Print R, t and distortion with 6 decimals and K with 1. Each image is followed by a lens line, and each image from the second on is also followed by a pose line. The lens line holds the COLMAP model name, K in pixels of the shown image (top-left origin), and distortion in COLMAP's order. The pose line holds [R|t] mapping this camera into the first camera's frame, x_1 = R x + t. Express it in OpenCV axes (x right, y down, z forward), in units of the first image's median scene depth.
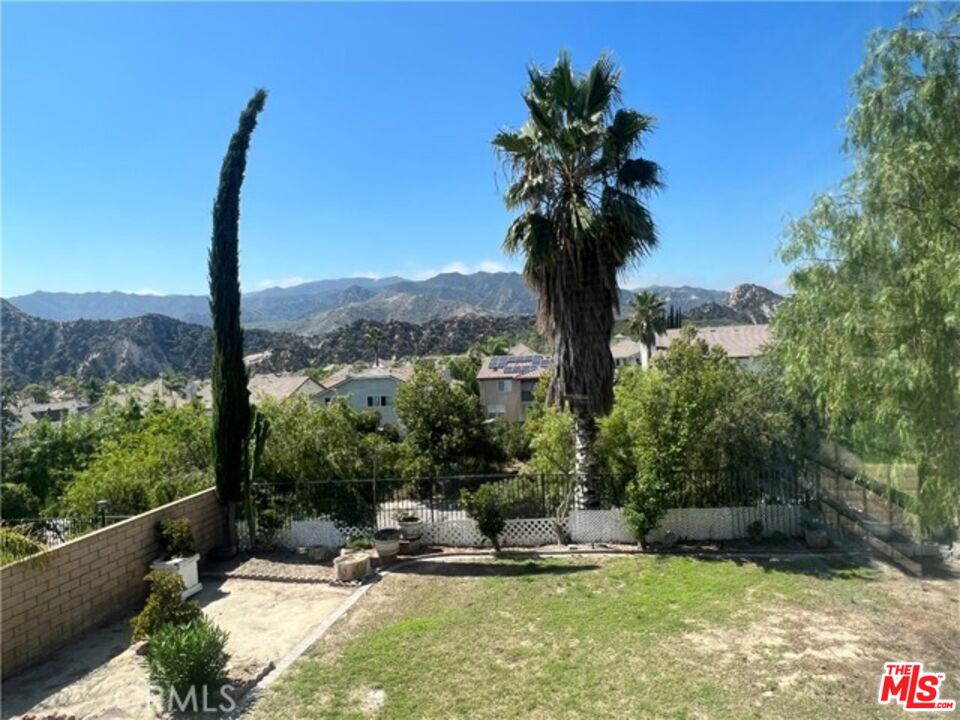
lens RADIAL K [[642.3, 0, 483.4], [0, 642.3, 339.2], [0, 0, 1]] dist [0.001184, -0.009717]
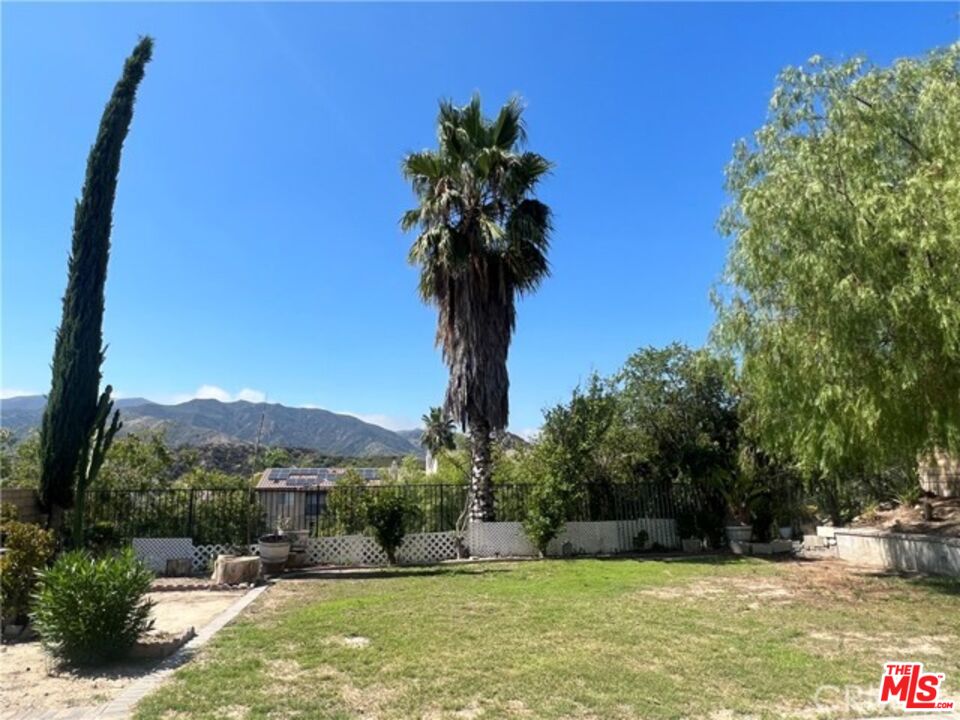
lens RADIAL K [[642.3, 0, 476.3], [0, 642.3, 357.6], [0, 0, 1]] dist [0.001184, -0.009717]
pose [[0.935567, 0.104523, 0.337326, -0.196806], [-0.037919, 0.979406, -0.198308, 0.209268], [-0.351107, 0.172739, 0.920264, 0.073908]]
